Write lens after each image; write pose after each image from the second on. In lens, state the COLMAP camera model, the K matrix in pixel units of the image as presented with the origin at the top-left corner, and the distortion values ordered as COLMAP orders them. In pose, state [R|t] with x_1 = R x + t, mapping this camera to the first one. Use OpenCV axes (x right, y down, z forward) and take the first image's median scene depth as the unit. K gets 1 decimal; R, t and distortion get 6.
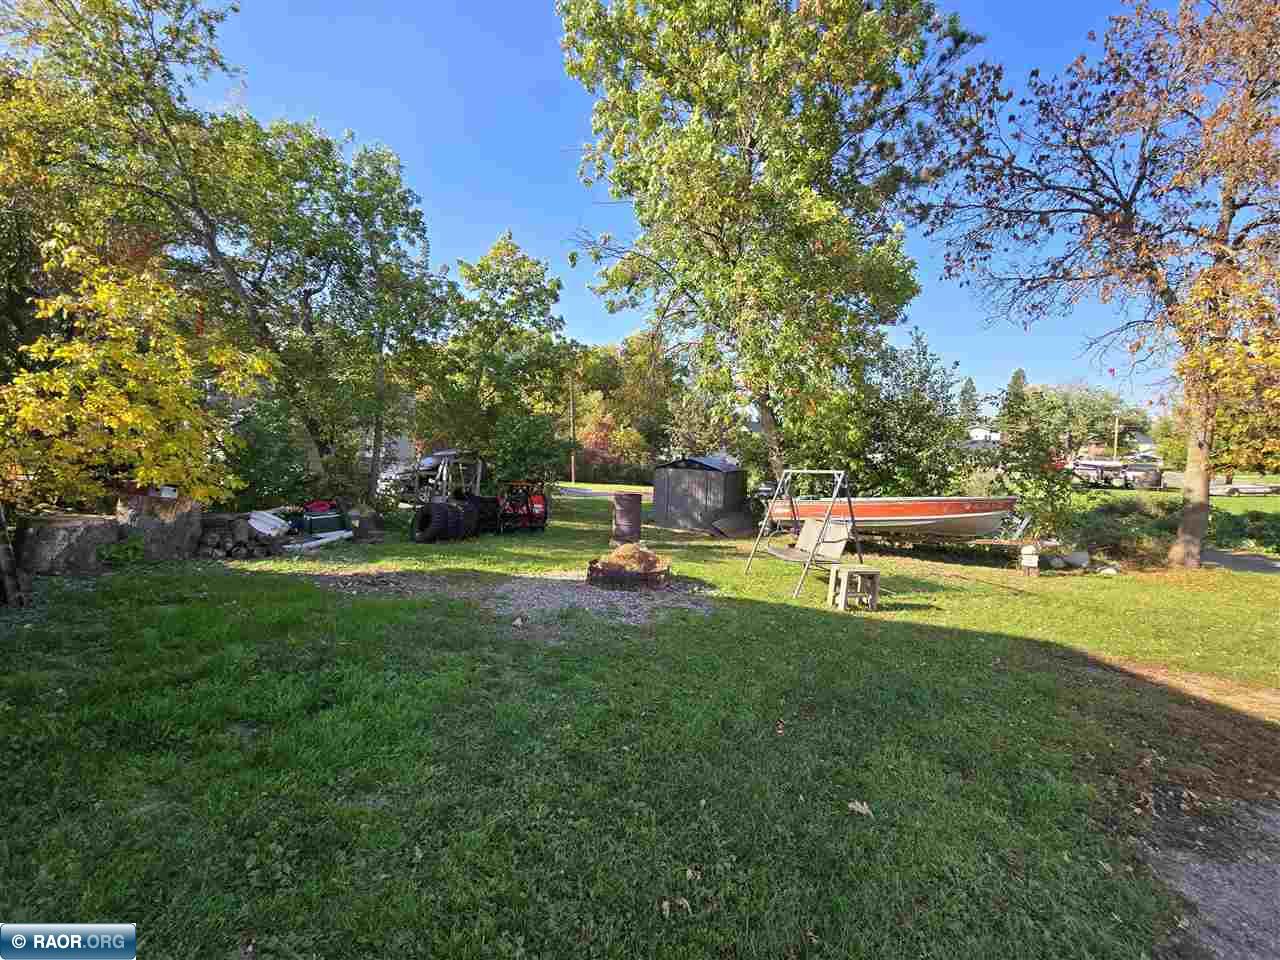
lens RADIAL K [[525.8, 0, 640.0], [0, 525.8, 480.0], [0, 0, 1]] dist [-0.002013, 0.000344]
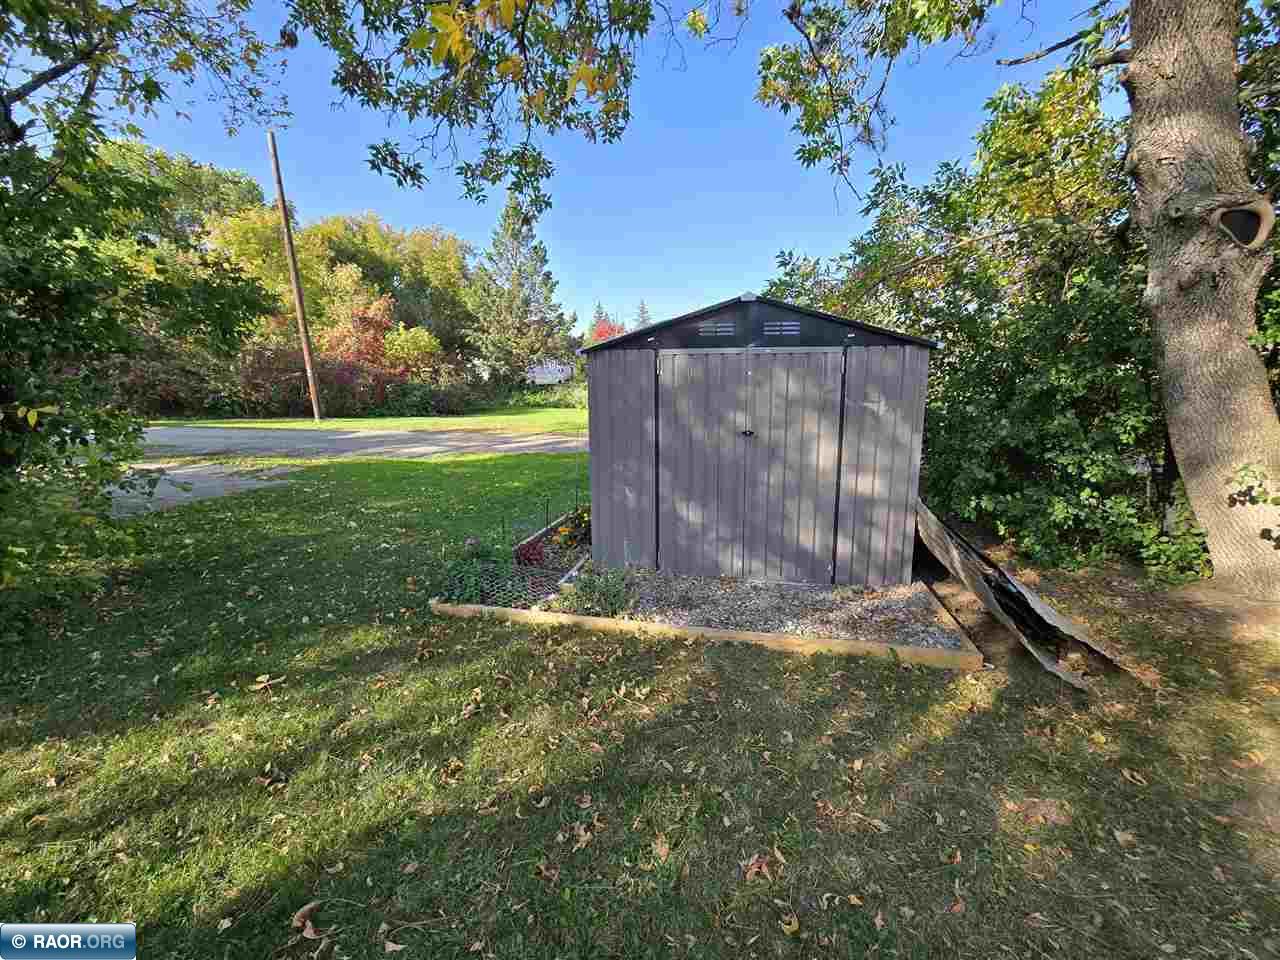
lens RADIAL K [[525.8, 0, 640.0], [0, 525.8, 480.0], [0, 0, 1]] dist [-0.002013, 0.000344]
pose [[0.925352, -0.102756, 0.364918, -0.054637], [0.048935, 0.986889, 0.153806, -0.000916], [-0.375938, -0.124468, 0.918247, 0.840124]]
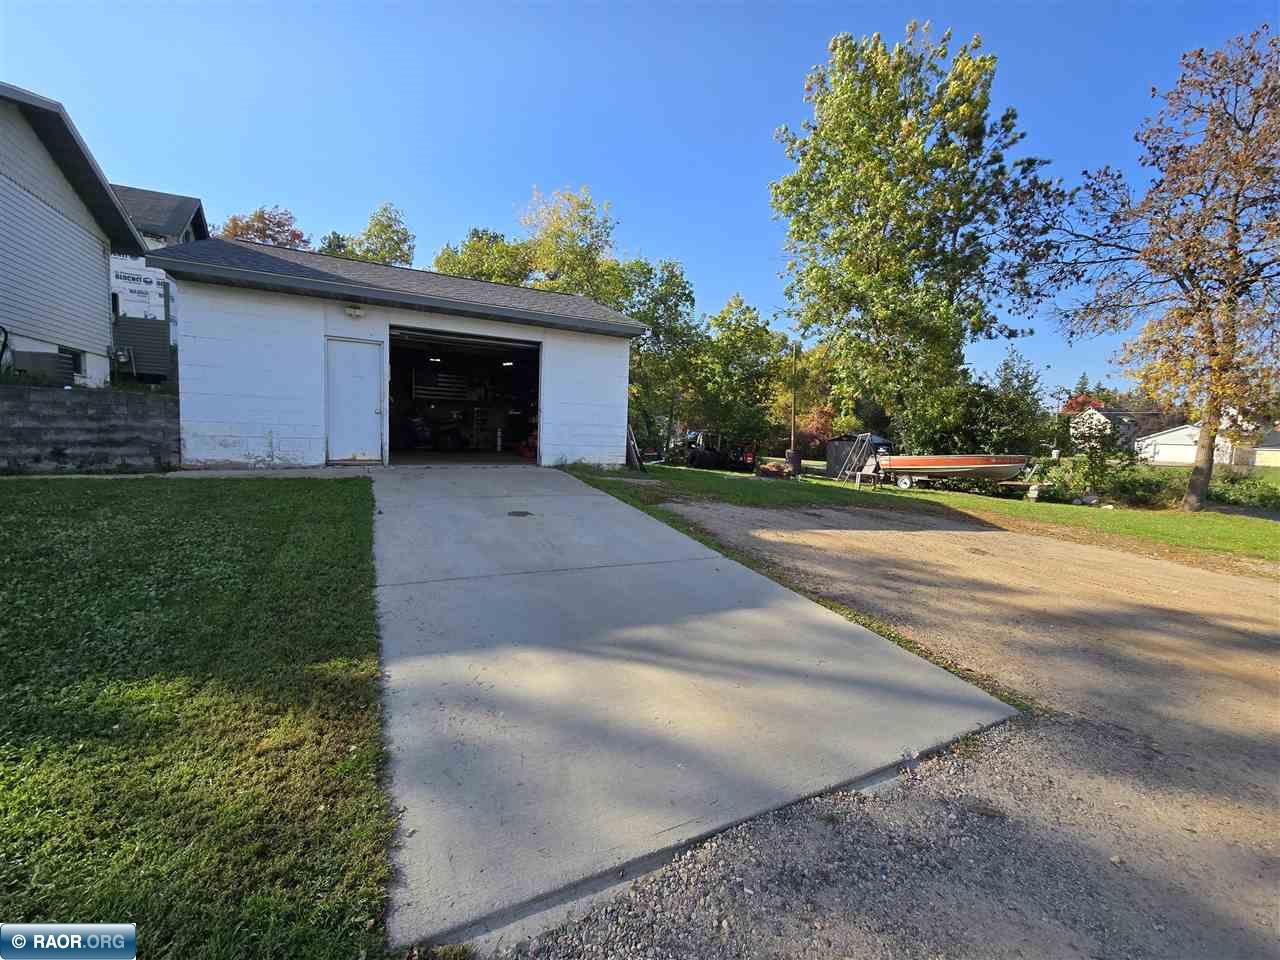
lens RADIAL K [[525.8, 0, 640.0], [0, 525.8, 480.0], [0, 0, 1]] dist [-0.002013, 0.000344]
pose [[0.900968, 0.046775, -0.431358, 0.201285], [-0.036700, 0.998825, 0.031654, 0.061739], [0.432332, -0.012688, 0.901625, -0.637428]]
